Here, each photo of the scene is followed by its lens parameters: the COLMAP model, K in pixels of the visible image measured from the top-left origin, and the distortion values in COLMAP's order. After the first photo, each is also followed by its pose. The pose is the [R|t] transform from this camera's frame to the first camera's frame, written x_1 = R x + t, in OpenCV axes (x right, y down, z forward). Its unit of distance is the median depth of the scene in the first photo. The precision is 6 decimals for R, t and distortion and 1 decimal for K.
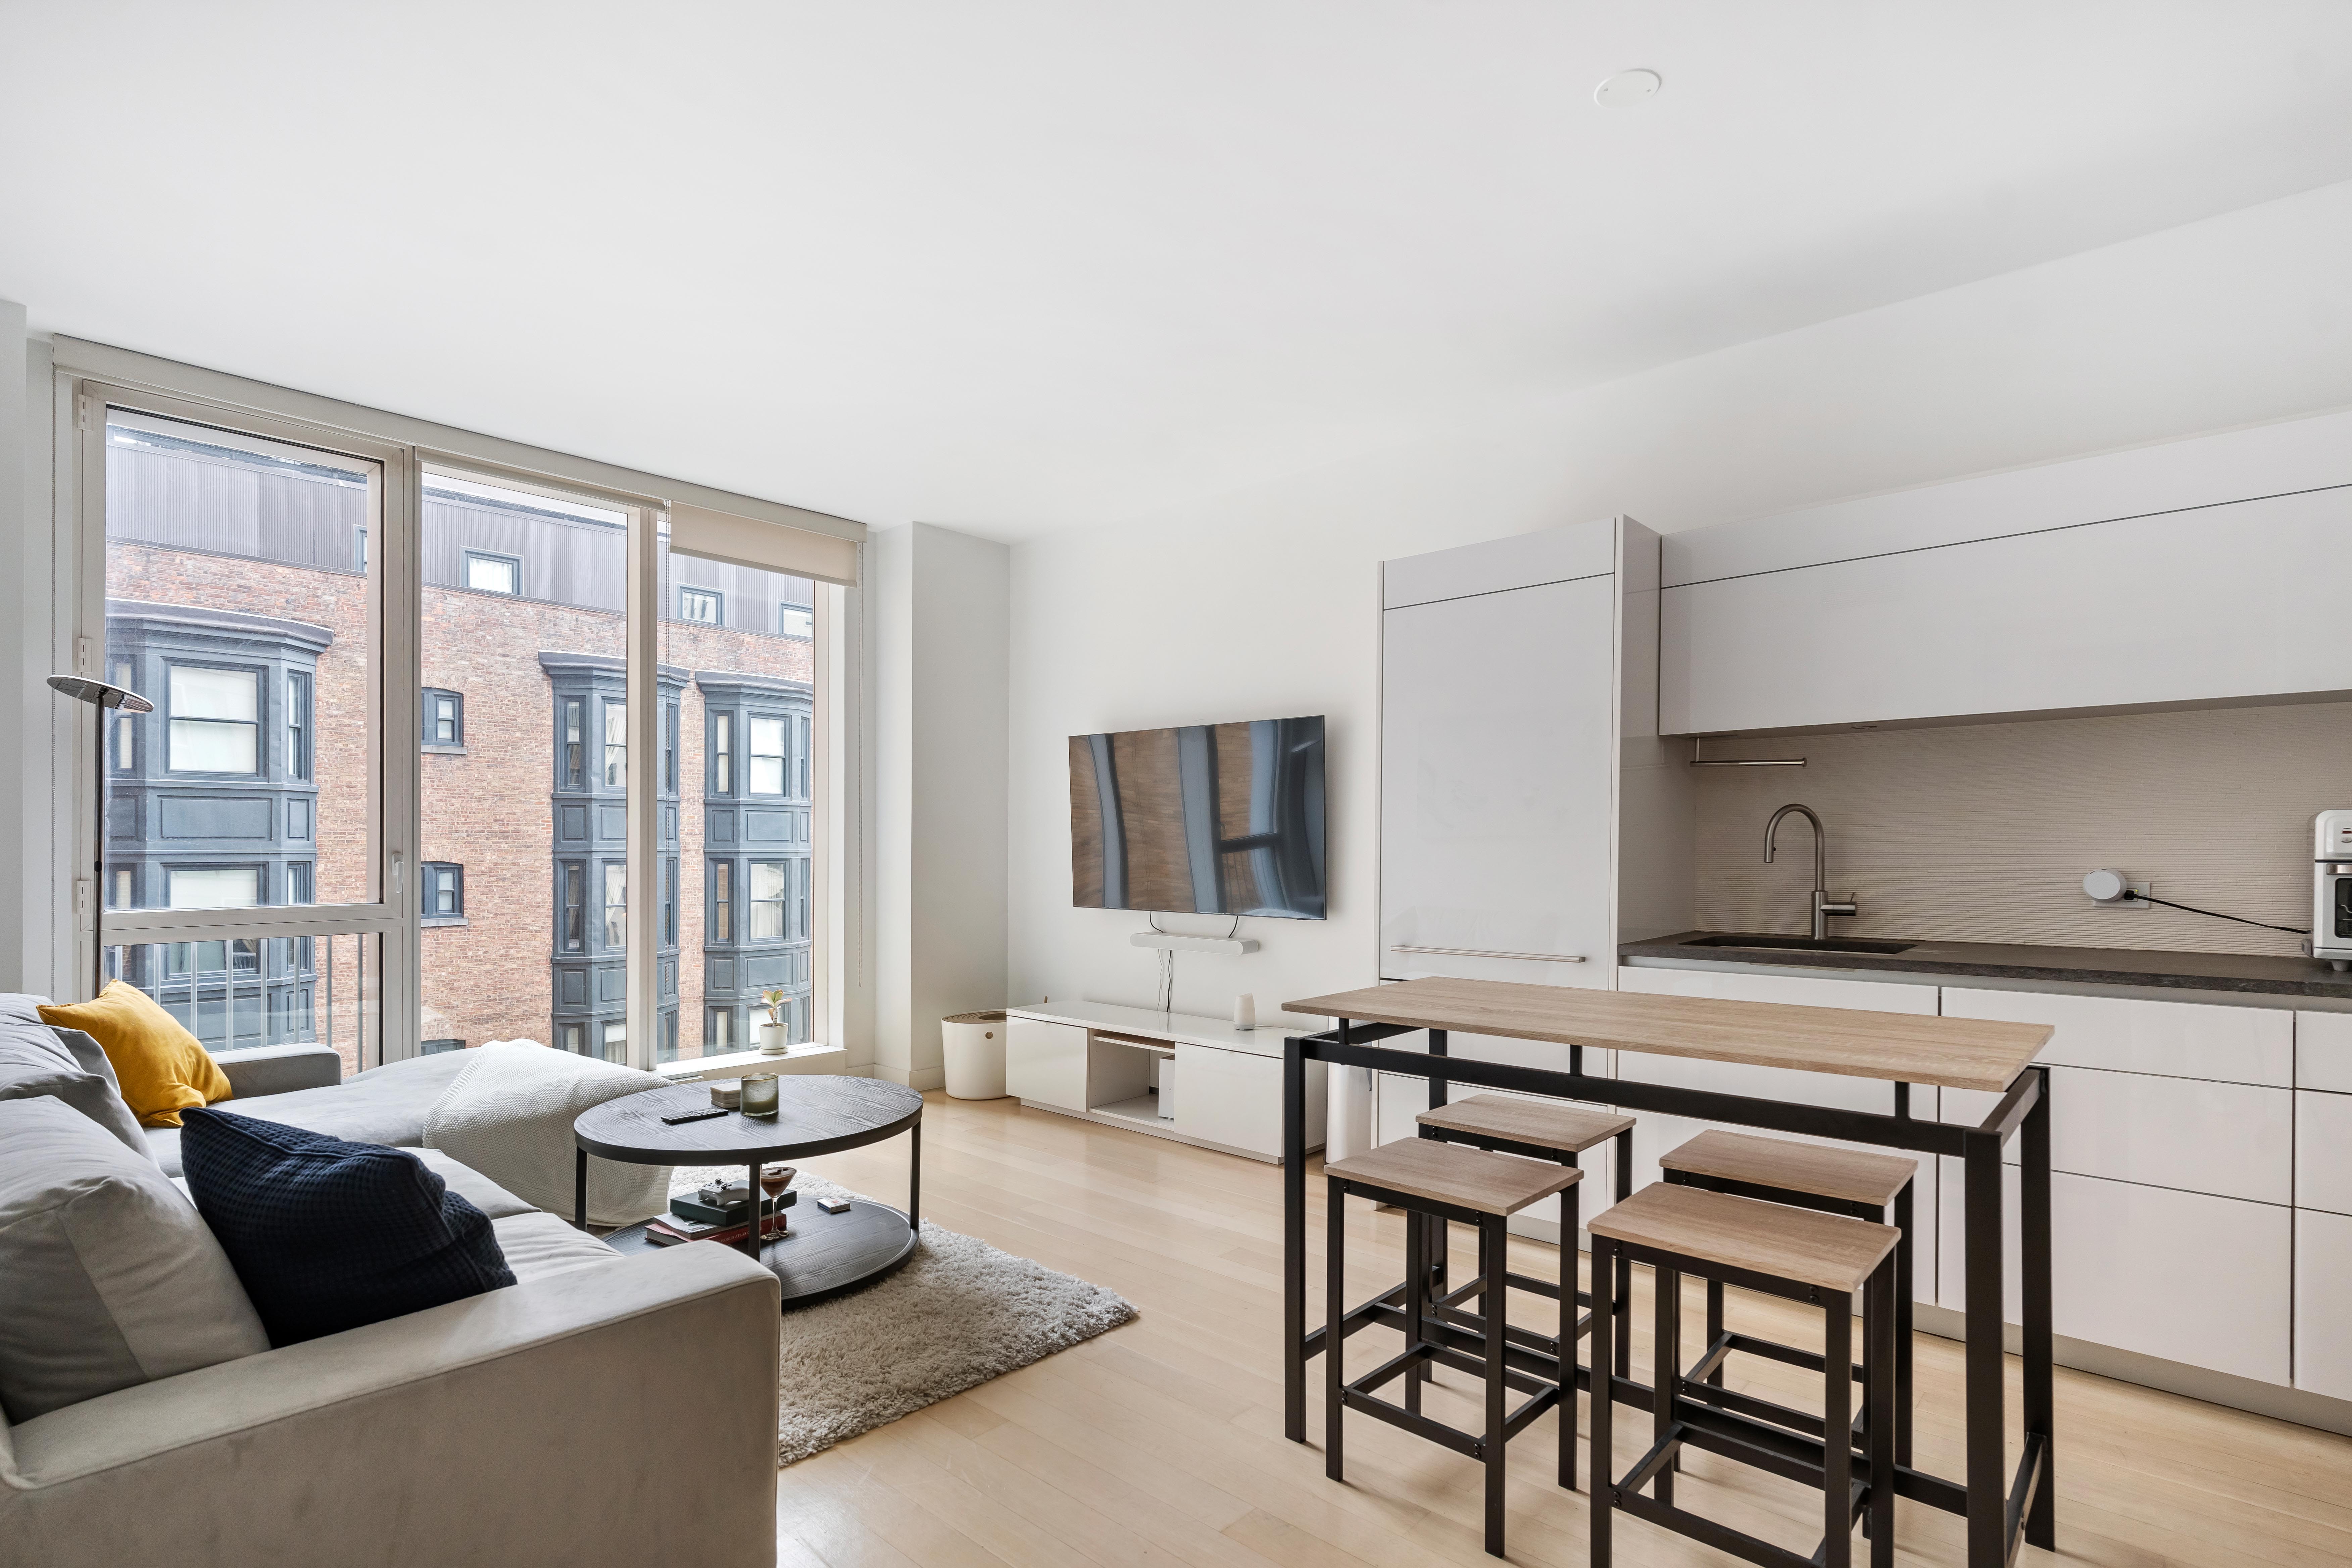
lens RADIAL K [[1140.4, 0, 1204.0], [0, 1140.4, 845.2], [0, 0, 1]] dist [0.001584, -0.000667]
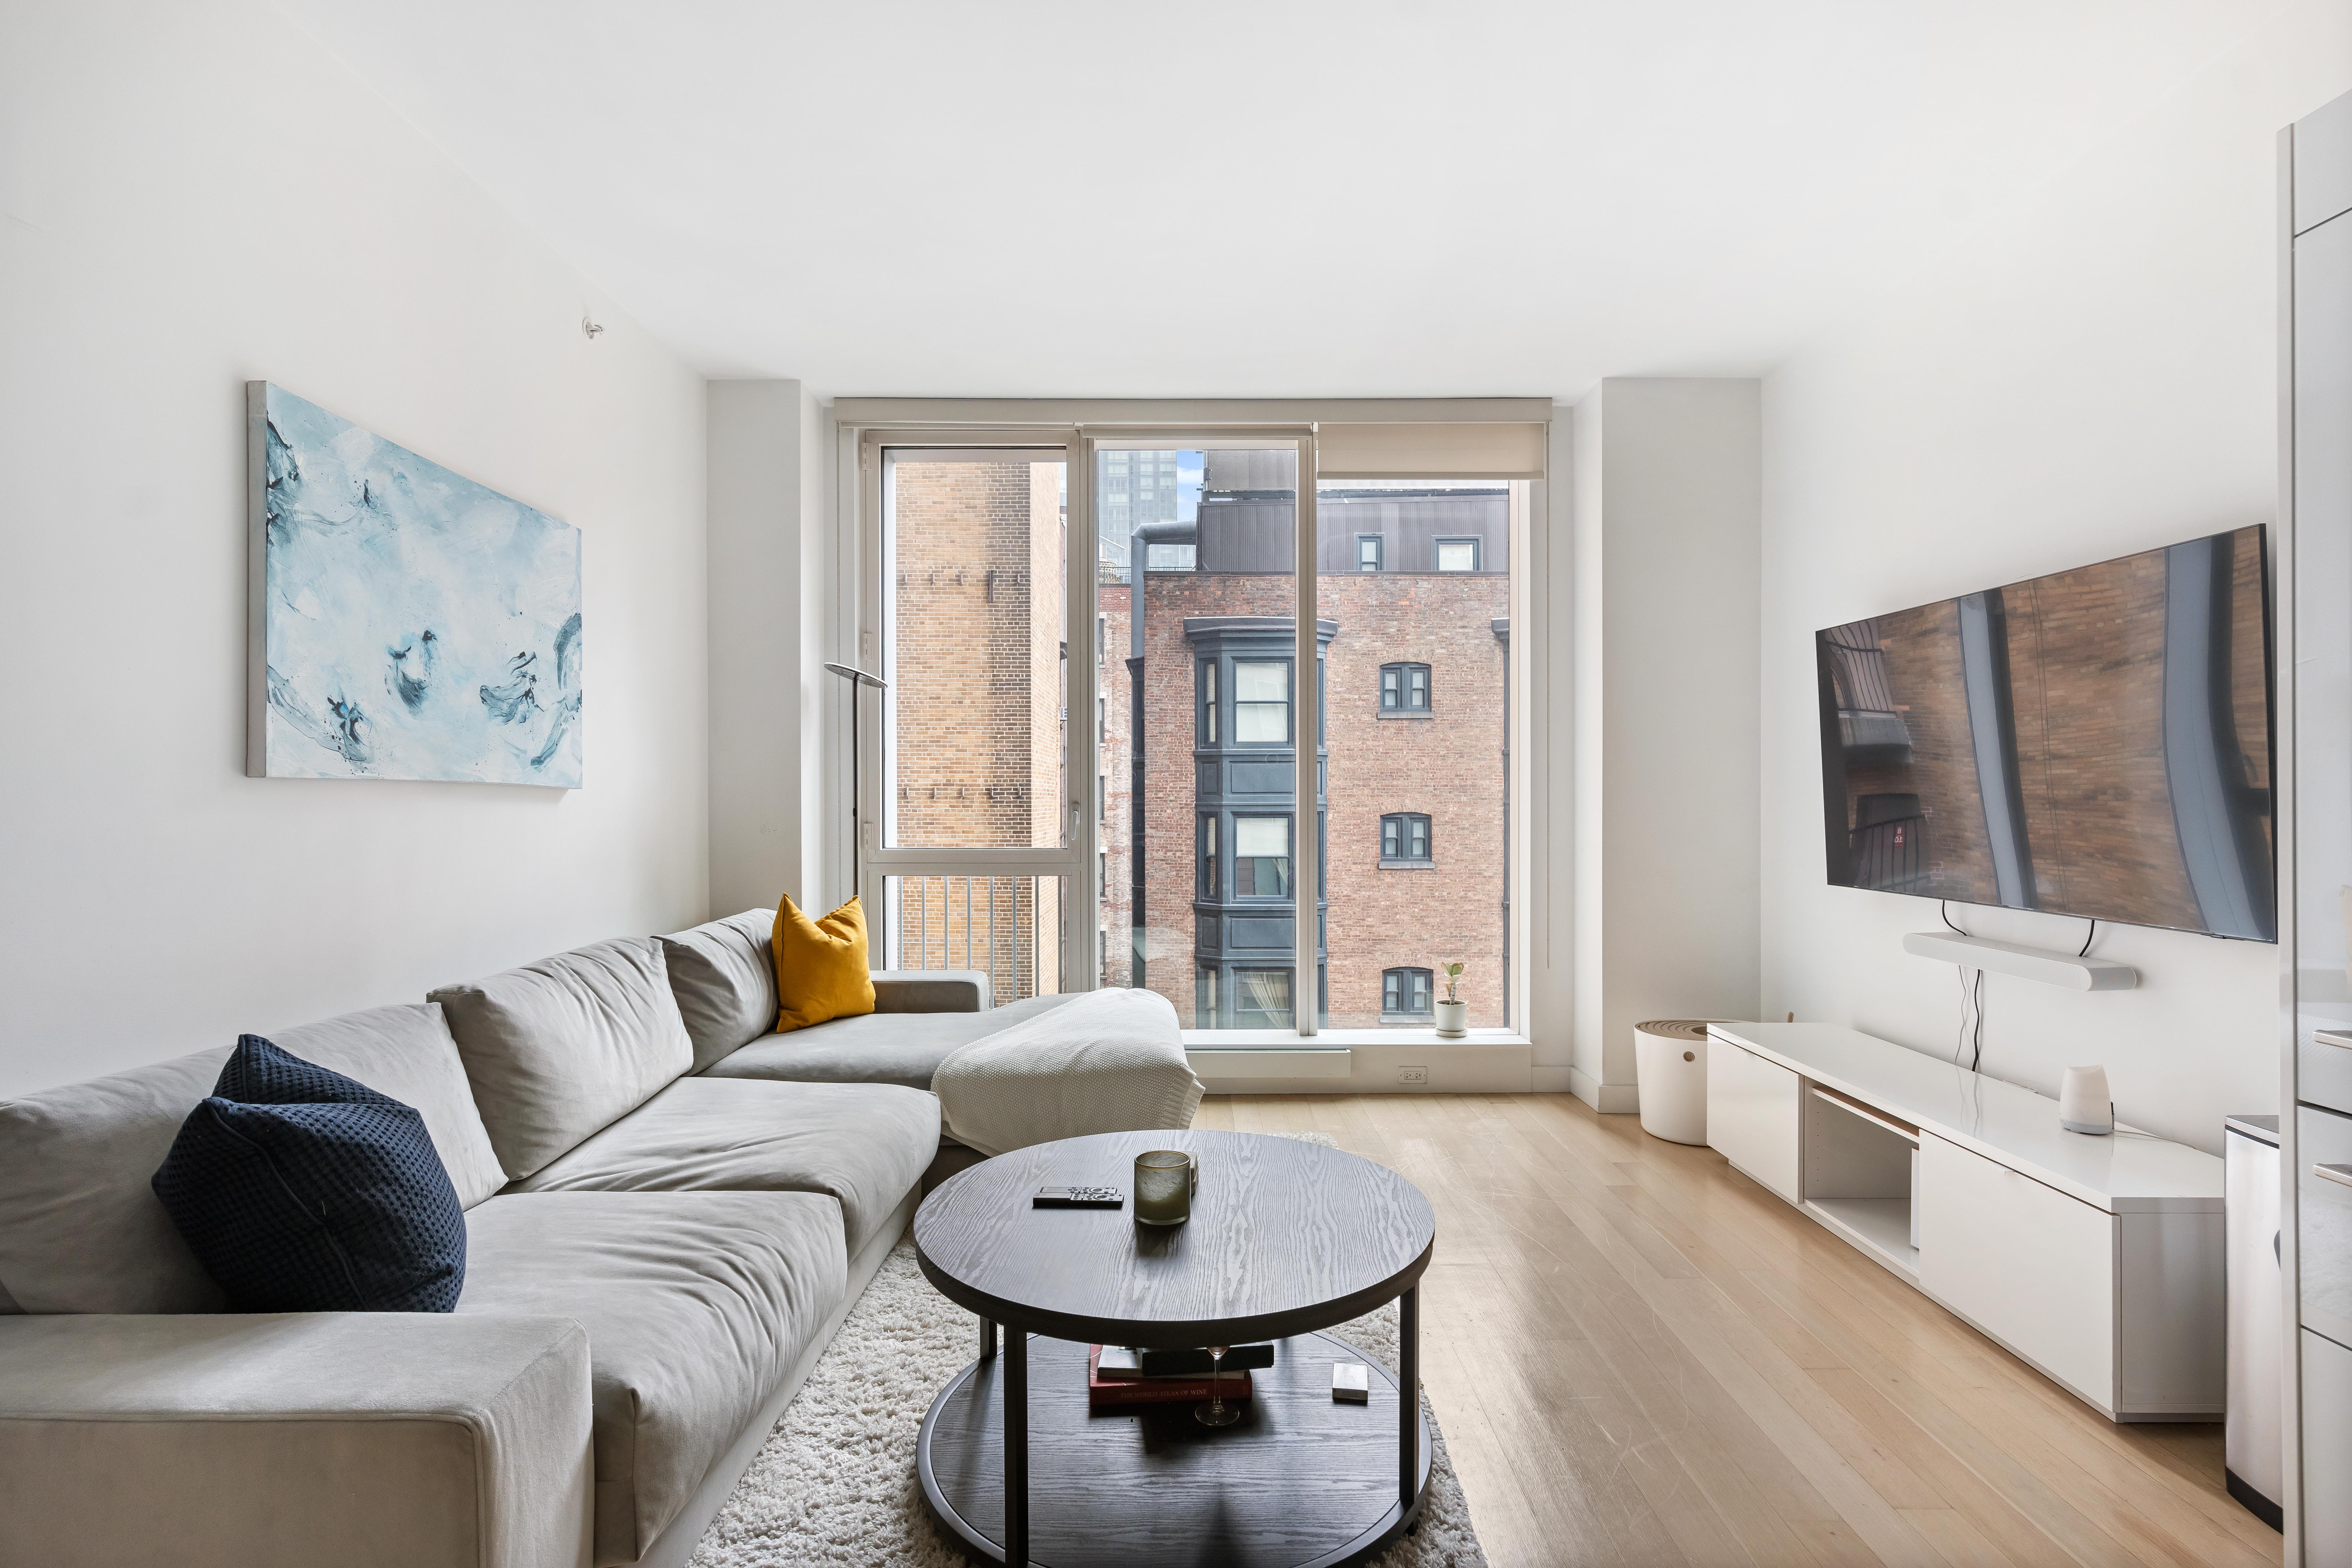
lens RADIAL K [[1140.4, 0, 1176.6], [0, 1140.4, 792.1], [0, 0, 1]] dist [0.001584, -0.000667]
pose [[0.667855, -0.005341, -0.744272, 0.126101], [0.001122, 0.999980, -0.006169, 0.002665], [0.744291, 0.003285, 0.667848, 0.261746]]
